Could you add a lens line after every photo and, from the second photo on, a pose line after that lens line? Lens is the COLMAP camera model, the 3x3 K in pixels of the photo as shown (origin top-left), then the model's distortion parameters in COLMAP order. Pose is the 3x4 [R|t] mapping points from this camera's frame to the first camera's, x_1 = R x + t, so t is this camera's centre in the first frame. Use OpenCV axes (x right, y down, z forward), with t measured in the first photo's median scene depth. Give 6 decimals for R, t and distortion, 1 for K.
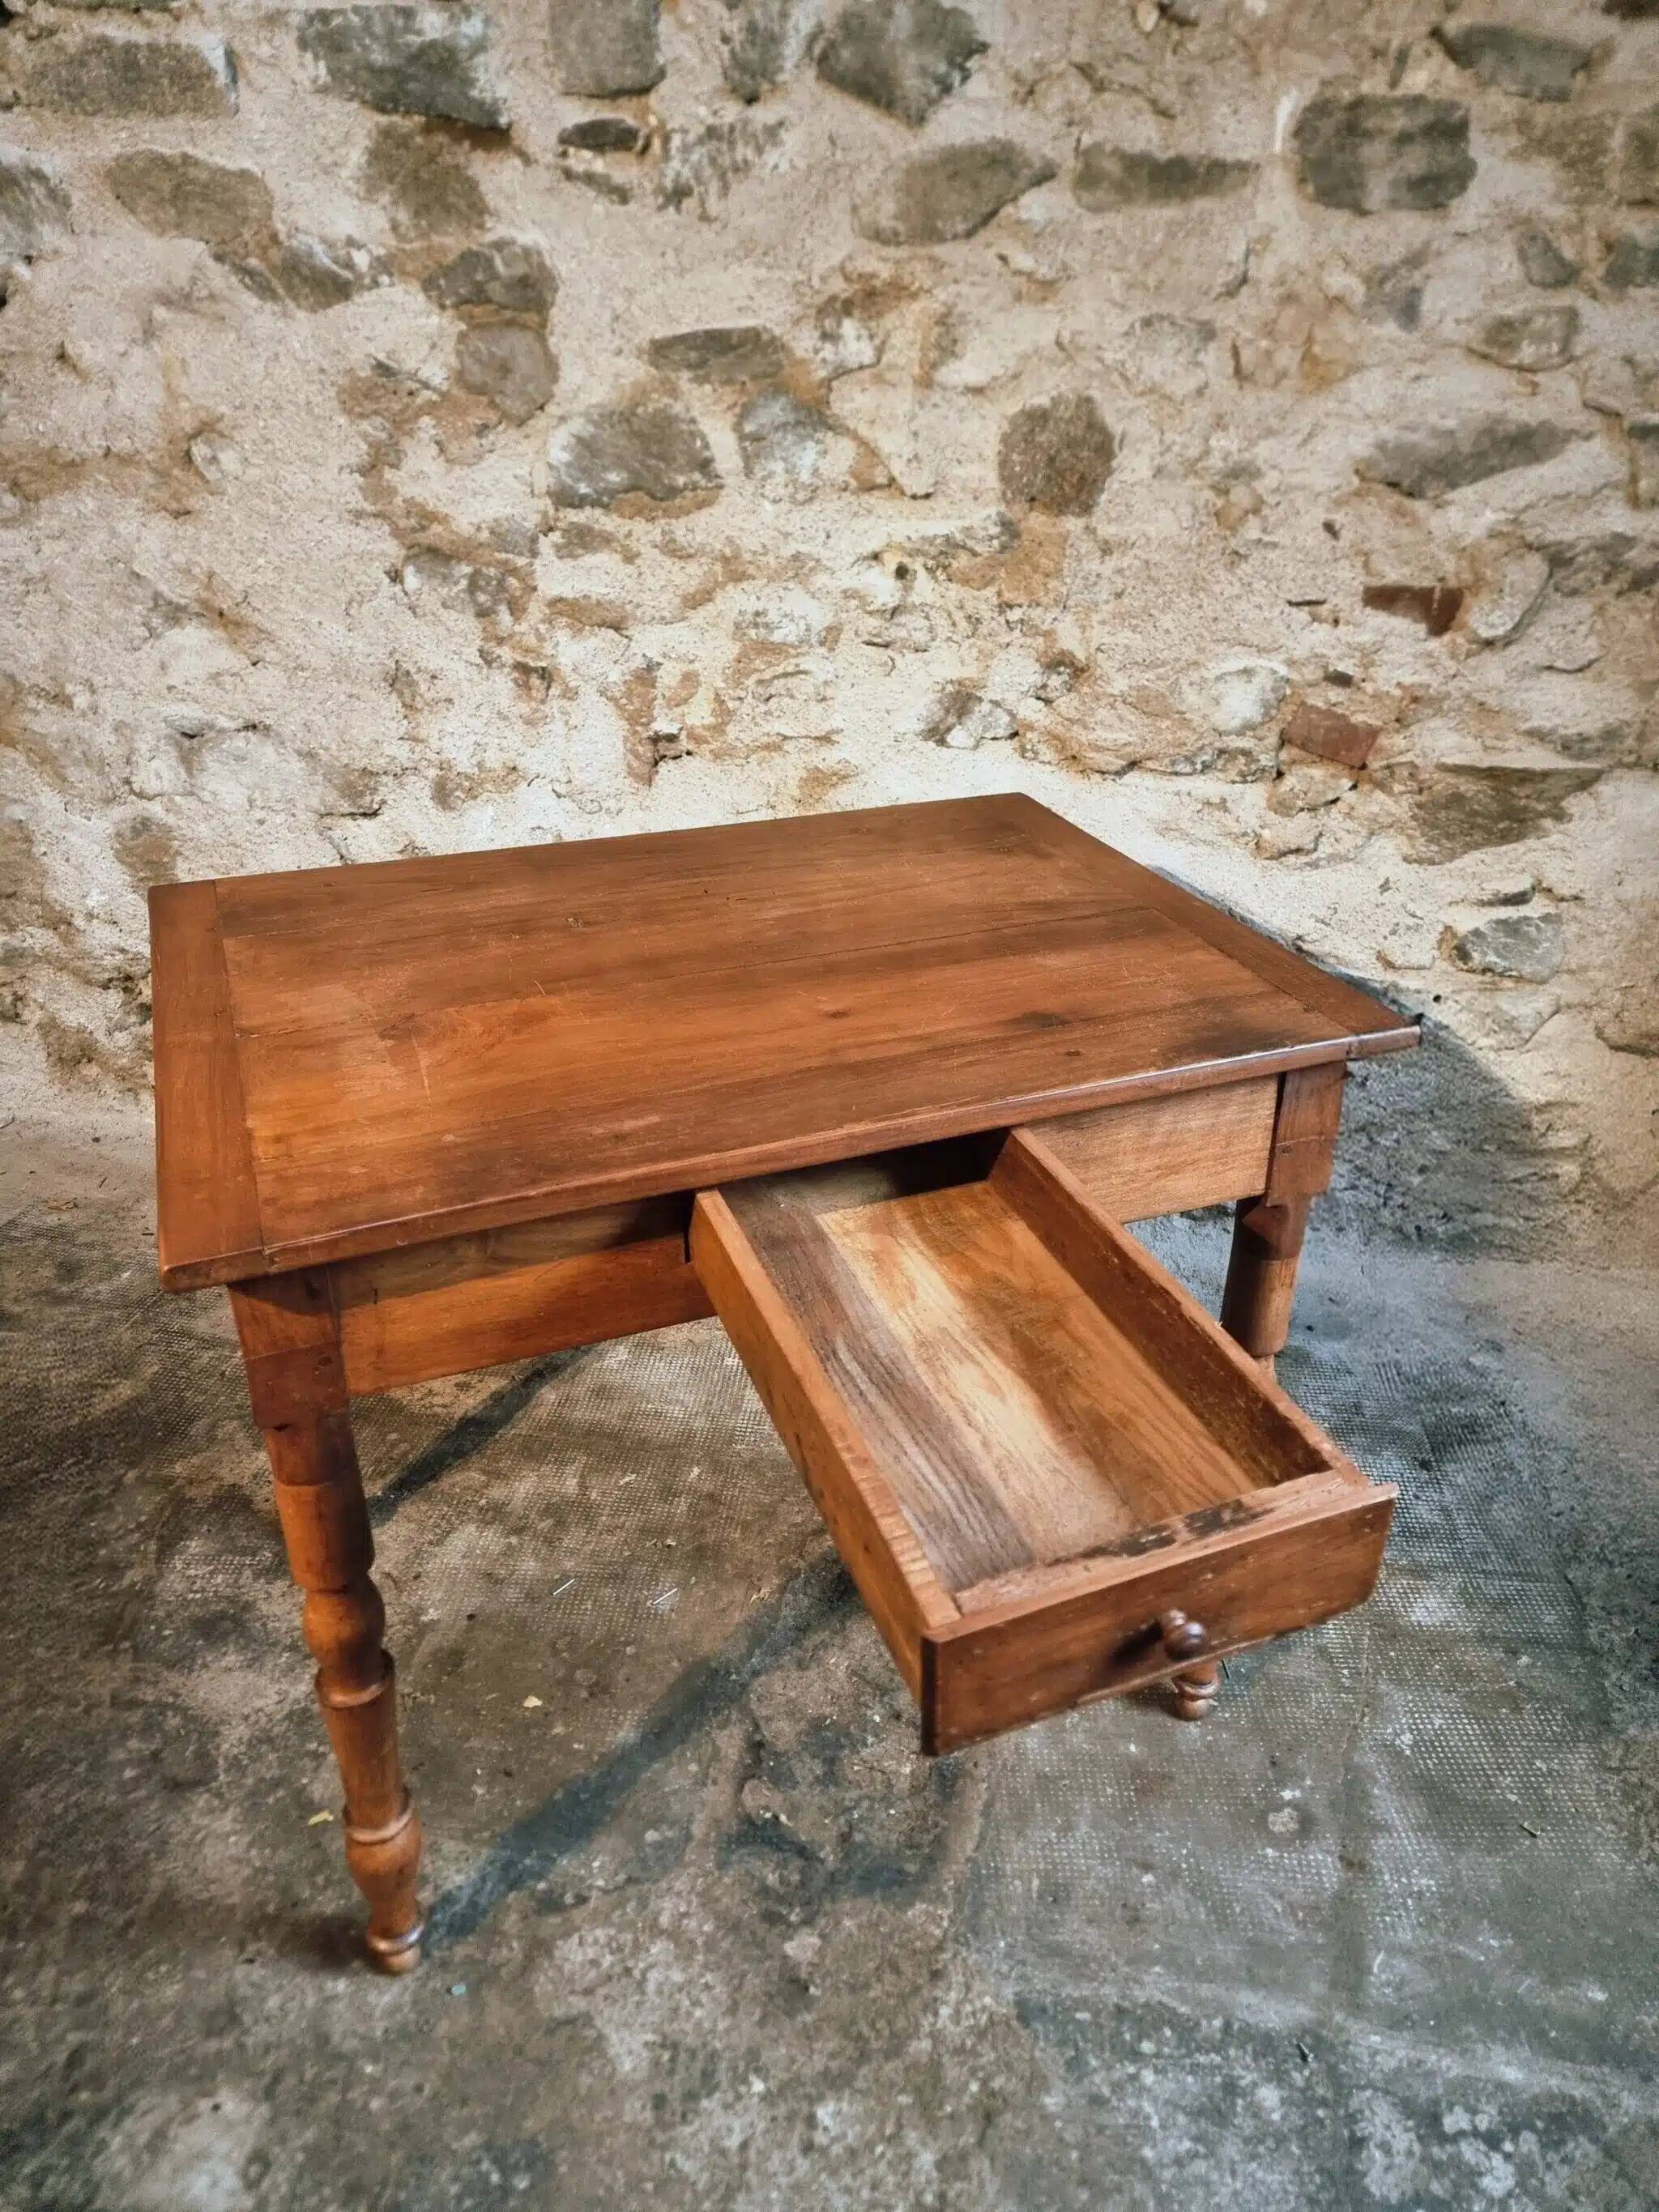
lens RADIAL K [[1526.7, 0, 817.8], [0, 1526.7, 1103.8], [0, 0, 1]] dist [0.067590, -0.065886]
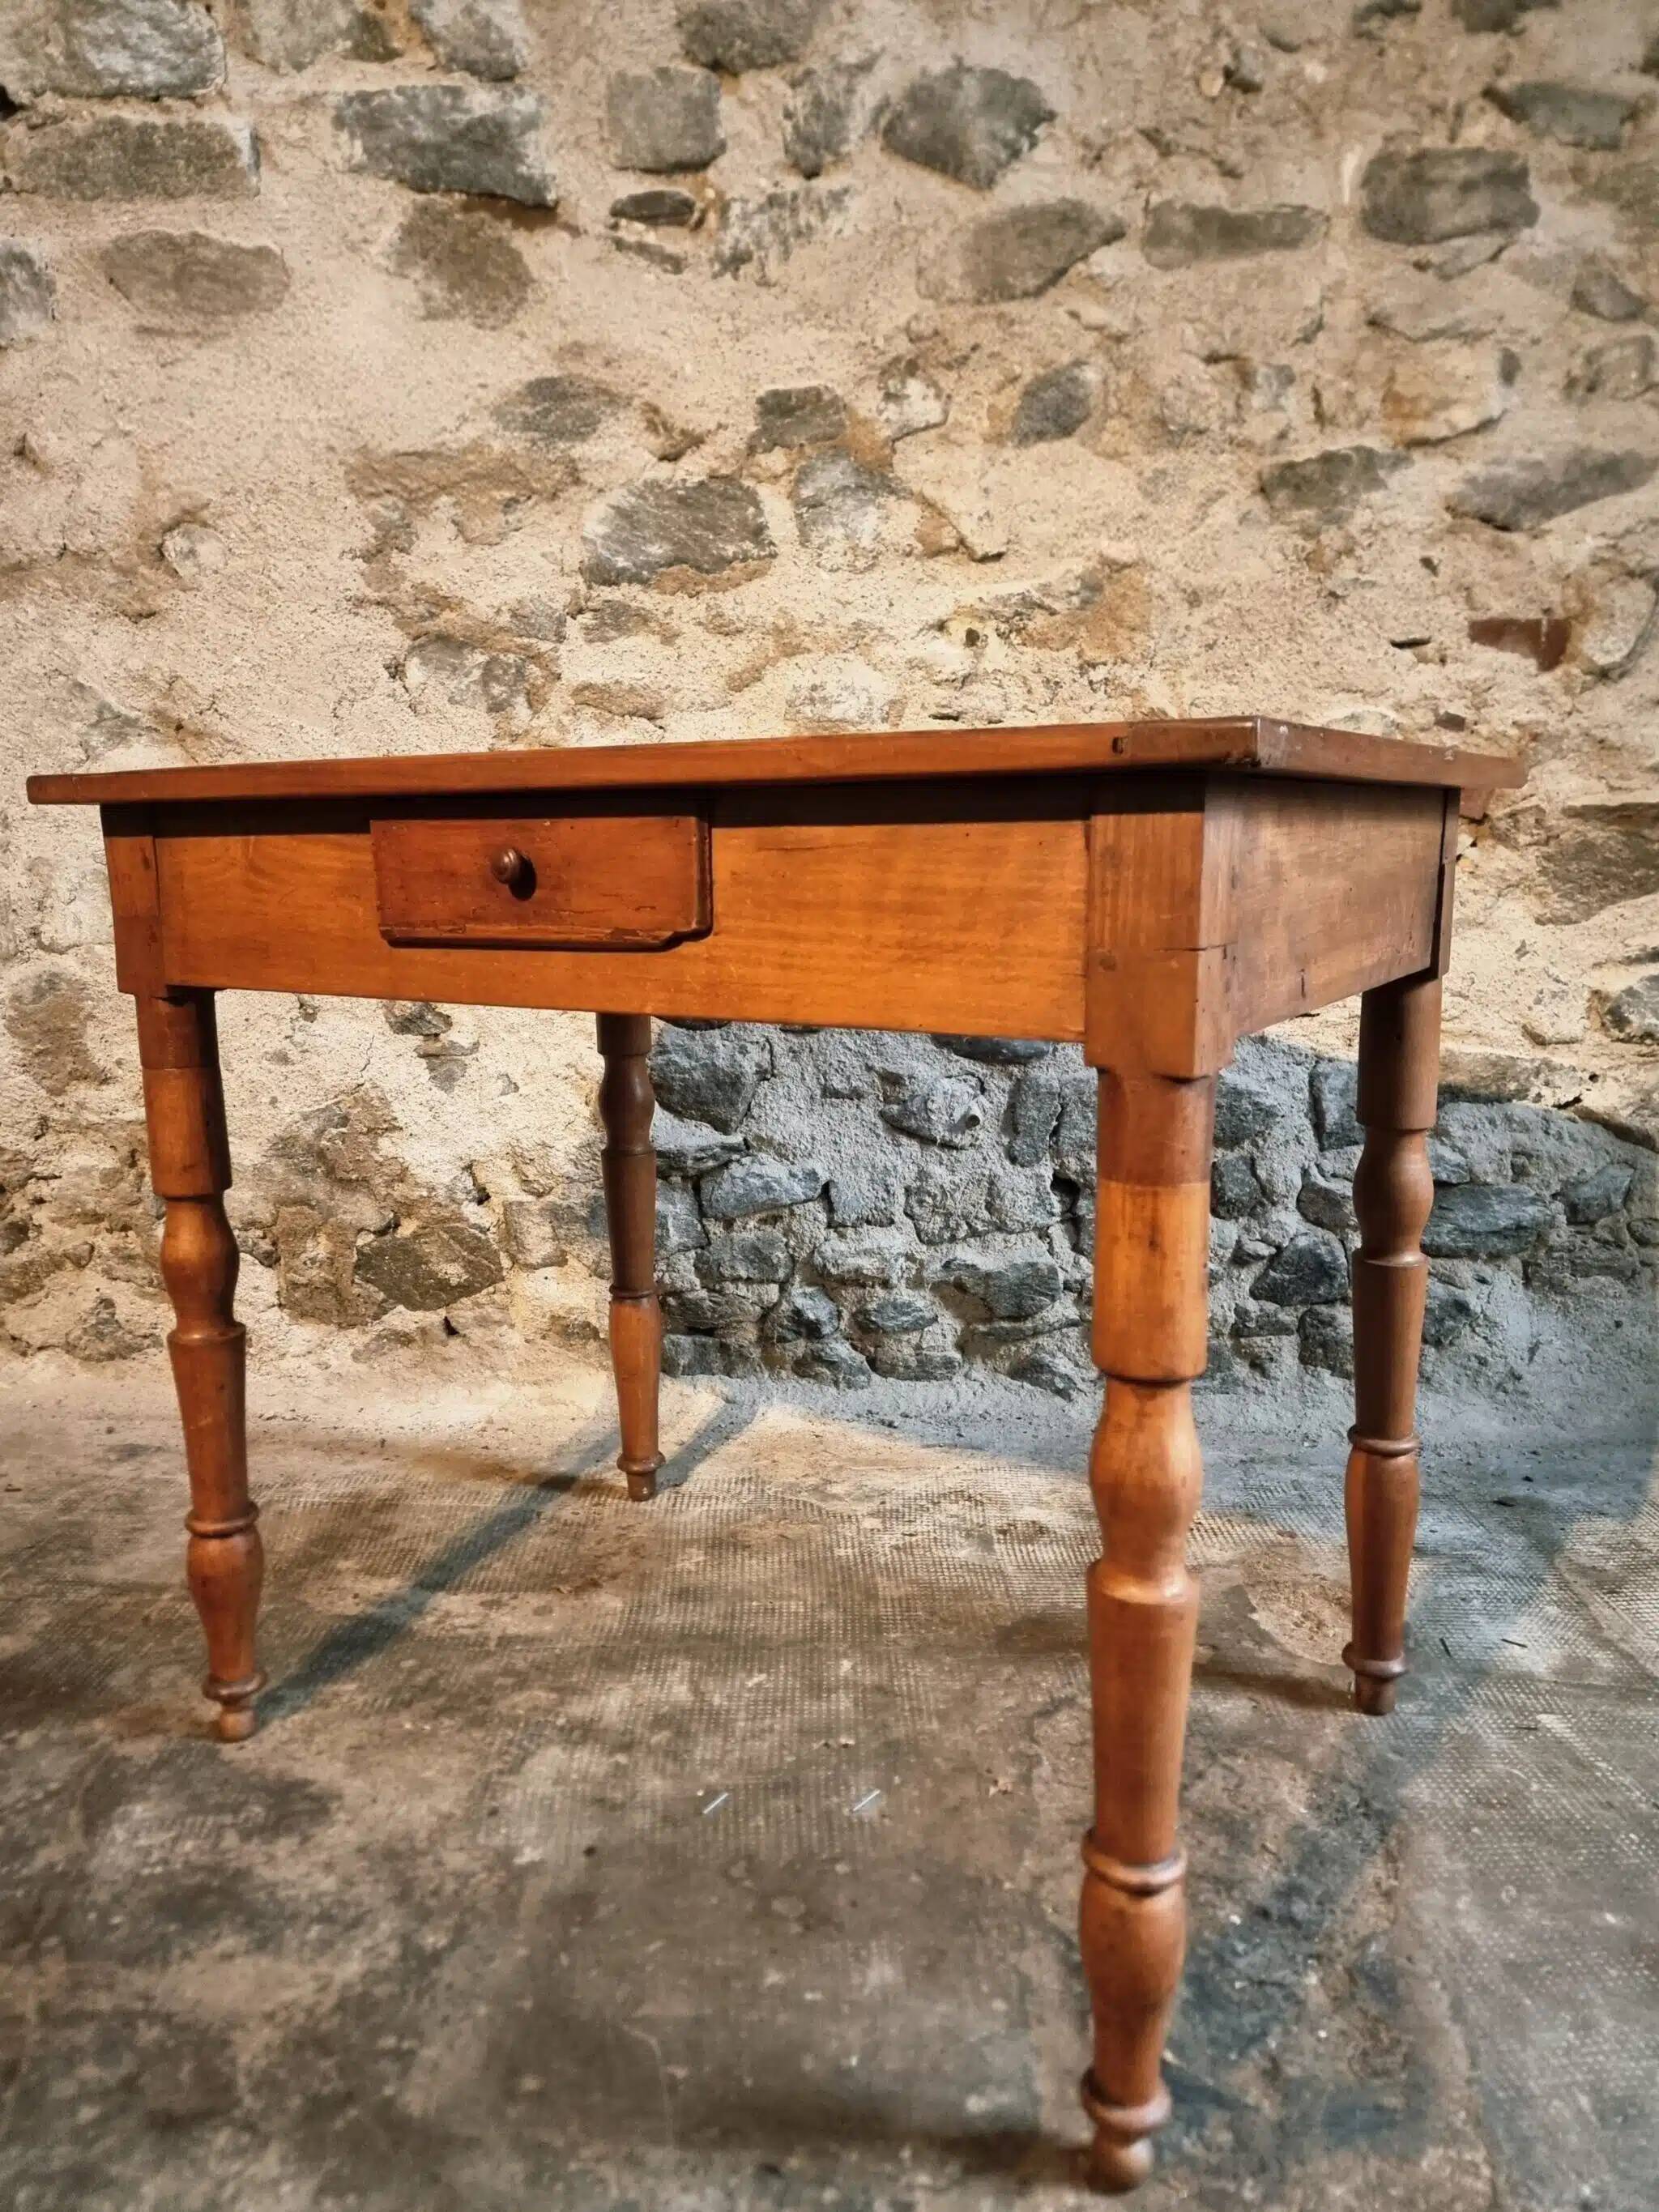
lens RADIAL K [[1586.7, 0, 800.6], [0, 1586.7, 1102.6], [0, 0, 1]] dist [0.077145, -0.074829]
pose [[0.990528, -0.032499, 0.133407, -0.189069], [0.072918, 0.947765, -0.310524, 0.215769], [-0.116347, 0.317311, 0.941157, 0.198041]]
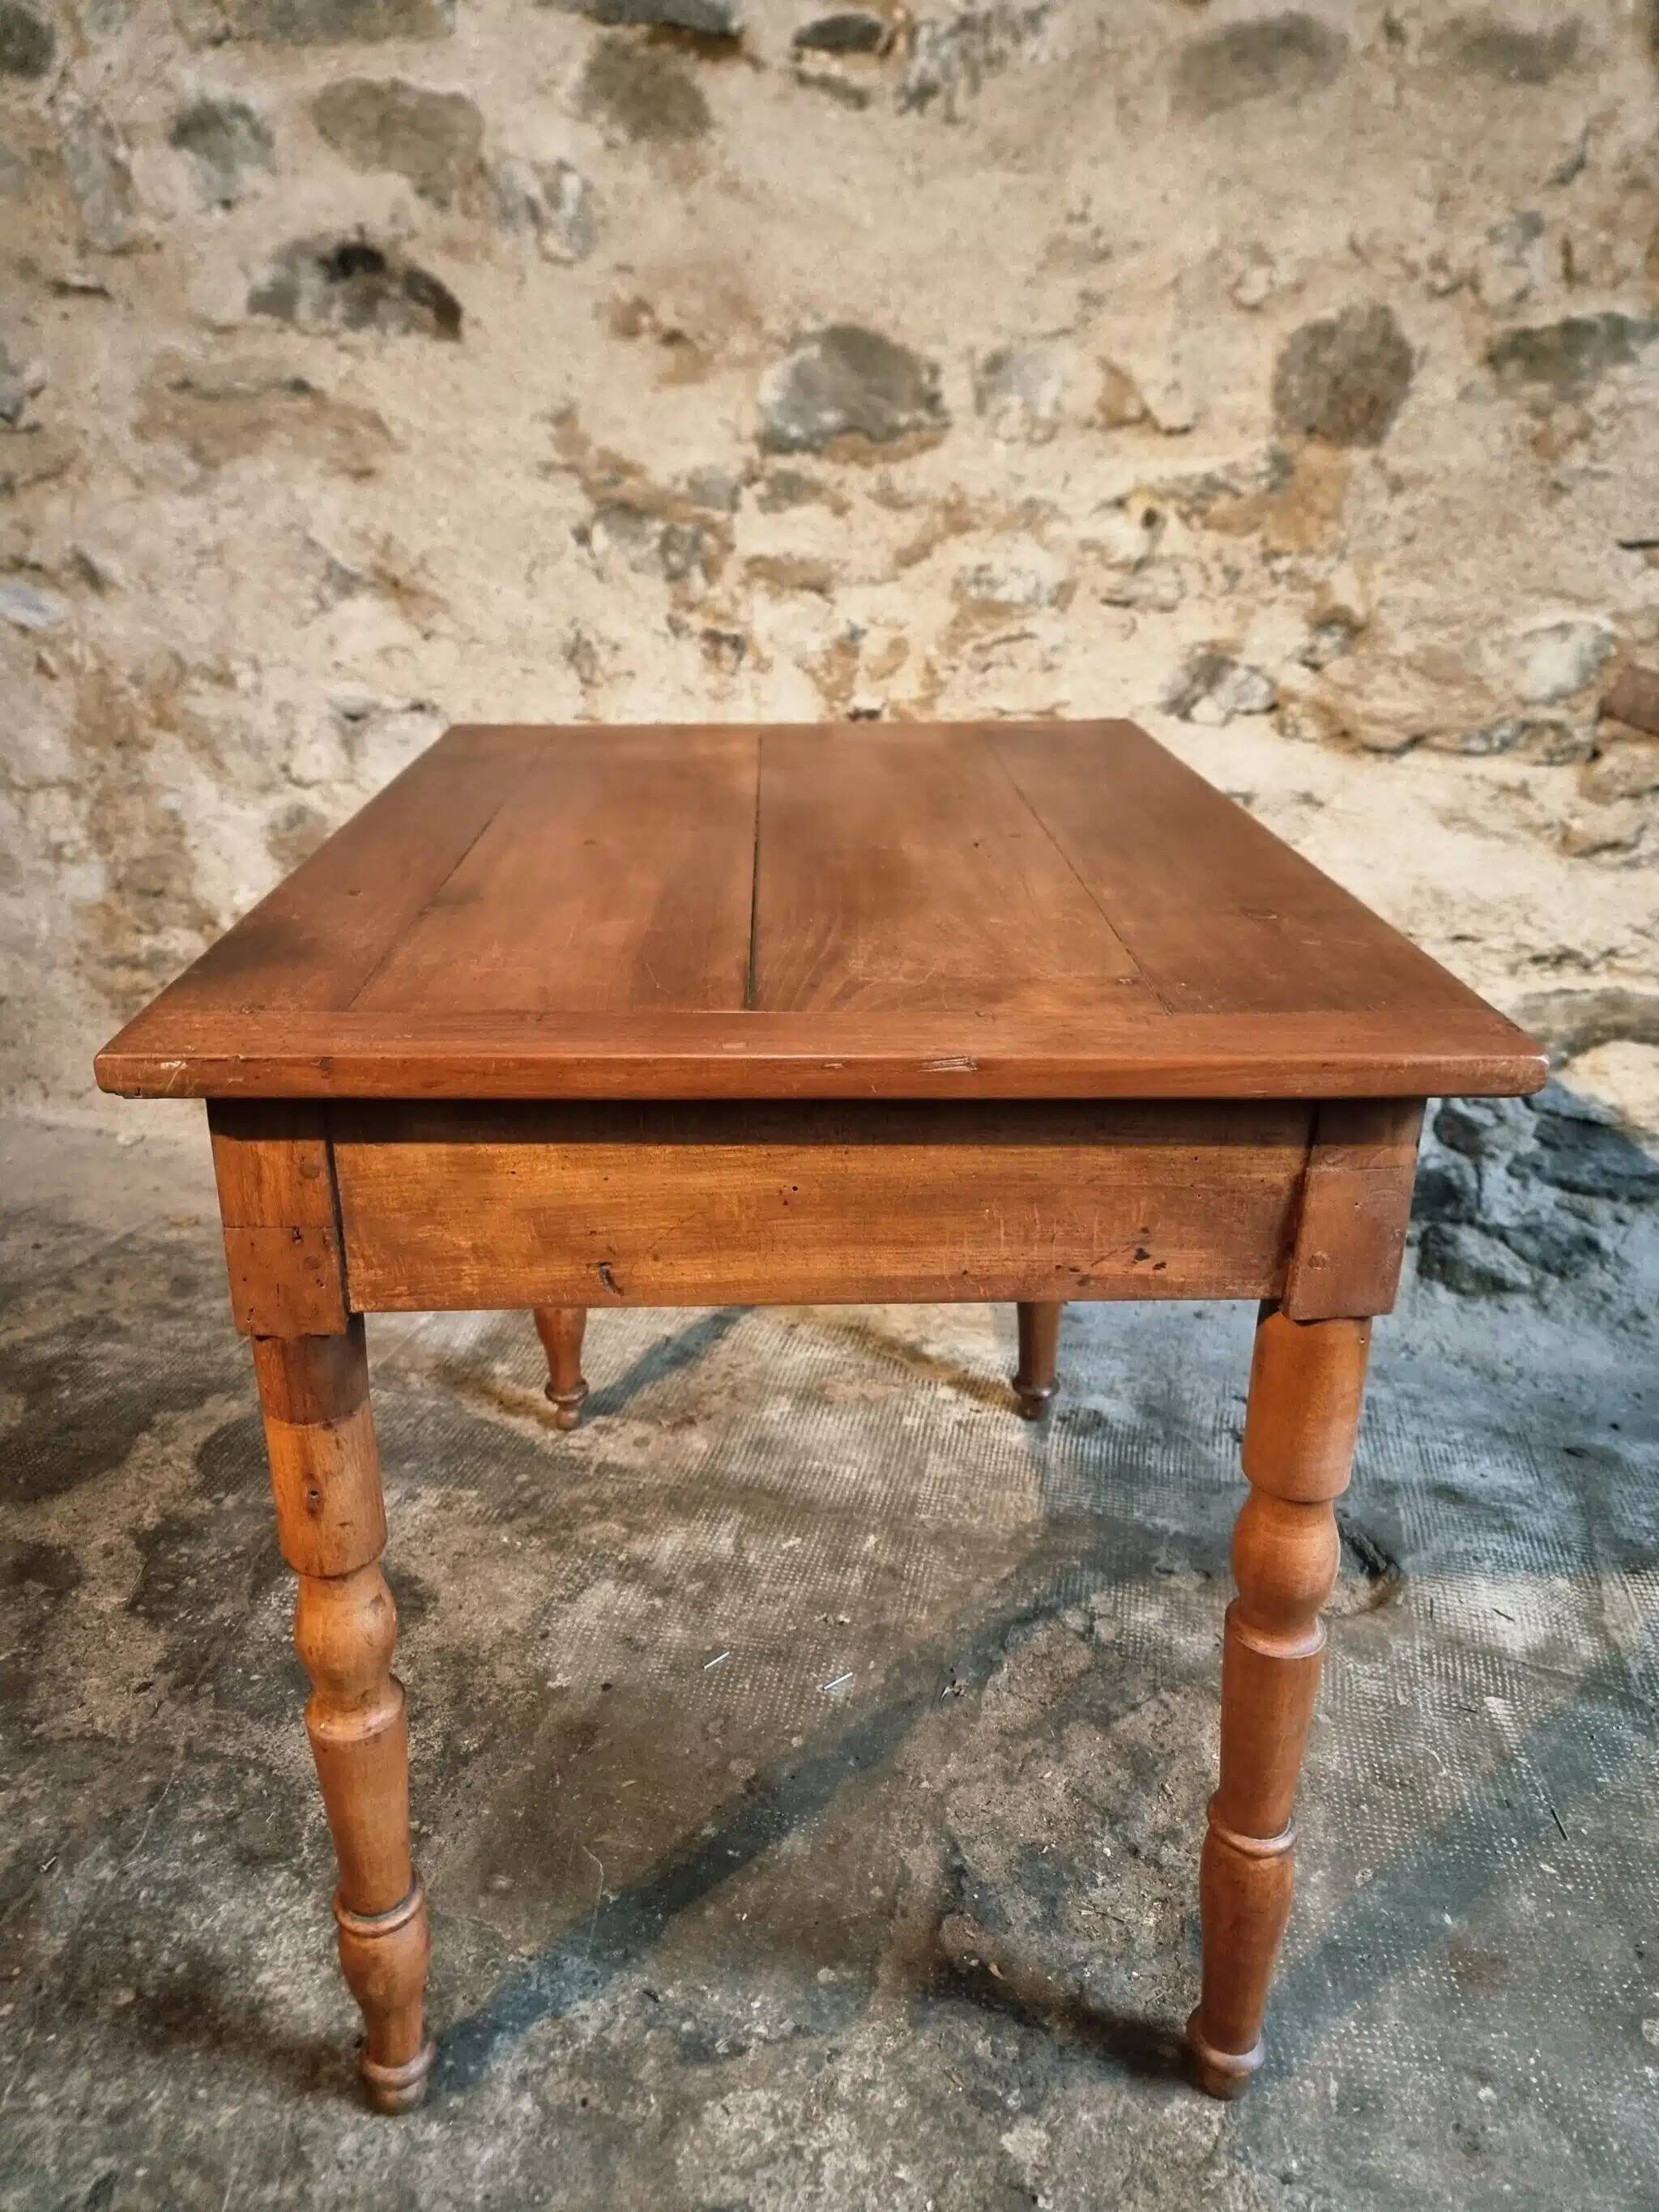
lens RADIAL K [[1545.0, 0, 802.8], [0, 1545.0, 1123.4], [0, 0, 1]] dist [0.052879, -0.055660]
pose [[0.995046, 0.041211, -0.090472, -0.048926], [-0.048447, 0.995672, -0.079306, 0.079659], [0.086812, 0.083297, 0.992736, 0.131118]]
